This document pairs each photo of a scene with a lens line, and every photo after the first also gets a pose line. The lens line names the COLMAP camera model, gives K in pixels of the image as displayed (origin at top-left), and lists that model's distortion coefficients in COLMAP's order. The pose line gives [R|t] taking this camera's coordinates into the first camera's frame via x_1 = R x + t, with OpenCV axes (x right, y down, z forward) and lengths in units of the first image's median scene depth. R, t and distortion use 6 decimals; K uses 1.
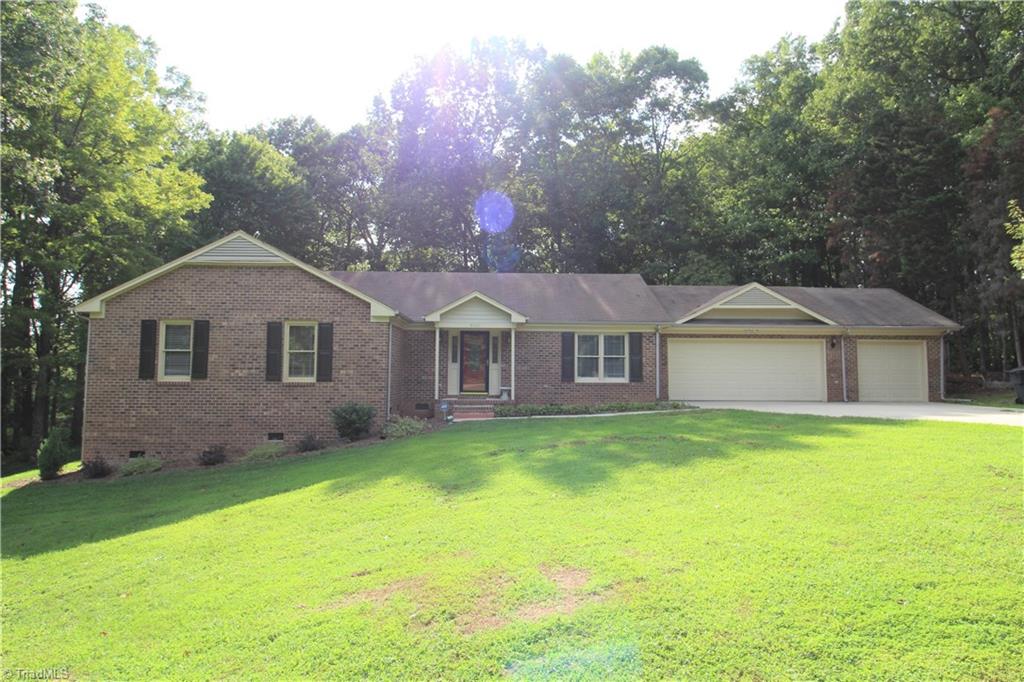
lens RADIAL K [[638.6, 0, 512.9], [0, 638.6, 336.9], [0, 0, 1]] dist [0.001904, -0.005544]
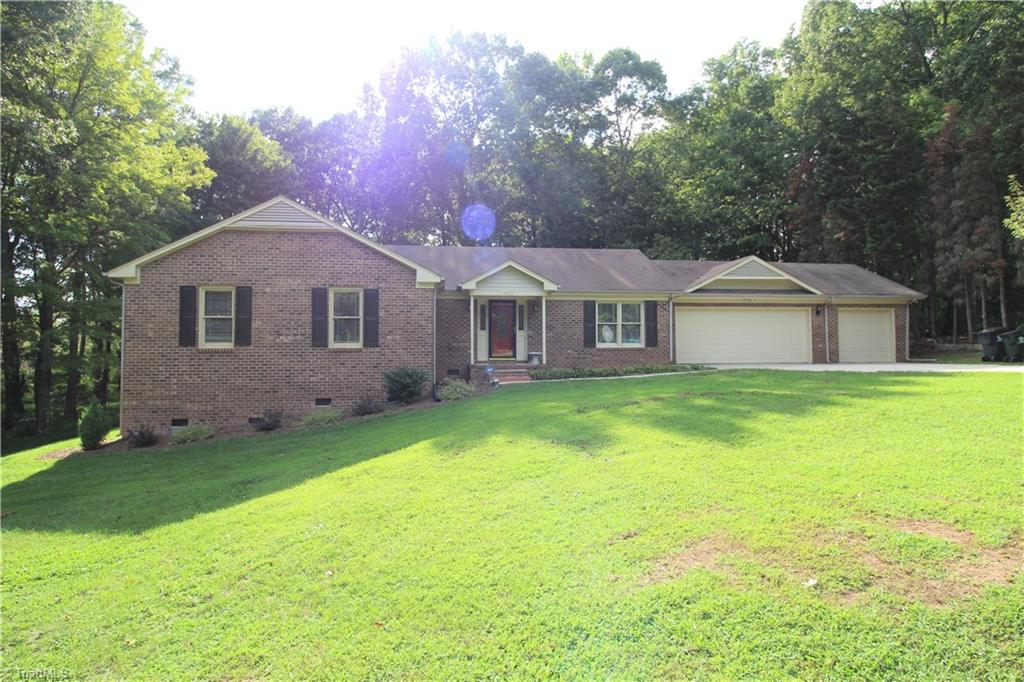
lens RADIAL K [[565.6, 0, 510.3], [0, 565.6, 336.7], [0, 0, 1]] dist [-0.009098, -0.001740]
pose [[0.995233, -0.007627, 0.097224, -0.130042], [0.004497, 0.999466, 0.032368, 0.020614], [-0.097419, -0.031776, 0.994736, 0.071487]]
